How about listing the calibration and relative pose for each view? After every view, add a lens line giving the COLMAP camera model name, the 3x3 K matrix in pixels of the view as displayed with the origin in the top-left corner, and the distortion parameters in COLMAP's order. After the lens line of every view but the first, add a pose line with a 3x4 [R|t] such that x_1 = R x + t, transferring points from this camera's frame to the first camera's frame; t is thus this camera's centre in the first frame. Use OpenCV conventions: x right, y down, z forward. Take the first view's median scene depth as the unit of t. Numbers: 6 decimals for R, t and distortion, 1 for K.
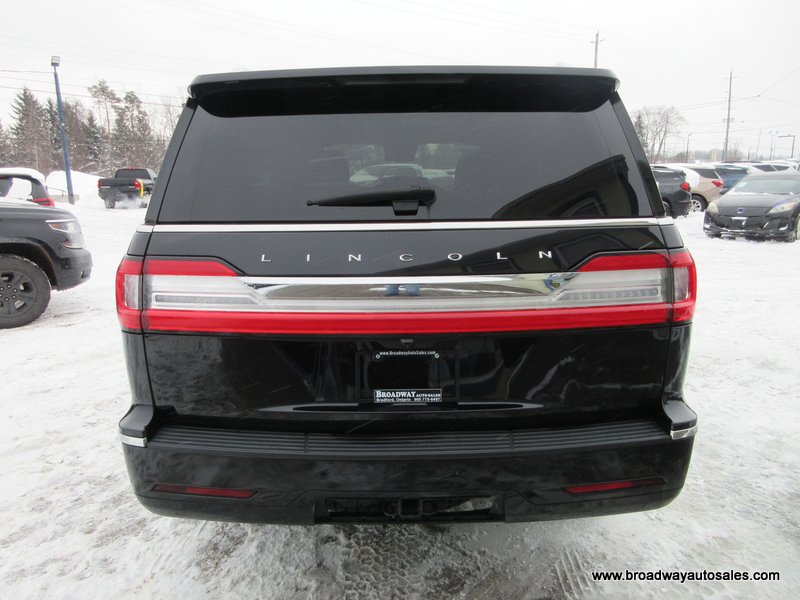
lens RADIAL K [[604.9, 0, 397.4], [0, 604.9, 298.1], [0, 0, 1]] dist [0.013143, 0.003579]
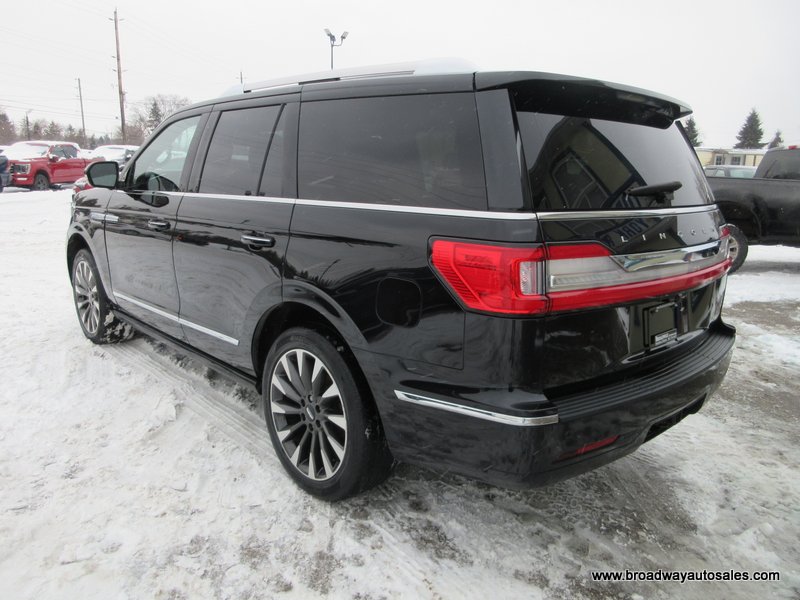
lens RADIAL K [[604.9, 0, 398.3], [0, 604.9, 296.3], [0, 0, 1]] dist [0.013143, 0.003579]
pose [[0.718659, -0.100273, 0.688095, -1.020026], [0.088892, 0.994677, 0.052109, -0.040966], [-0.689658, 0.023717, 0.723747, 0.325860]]
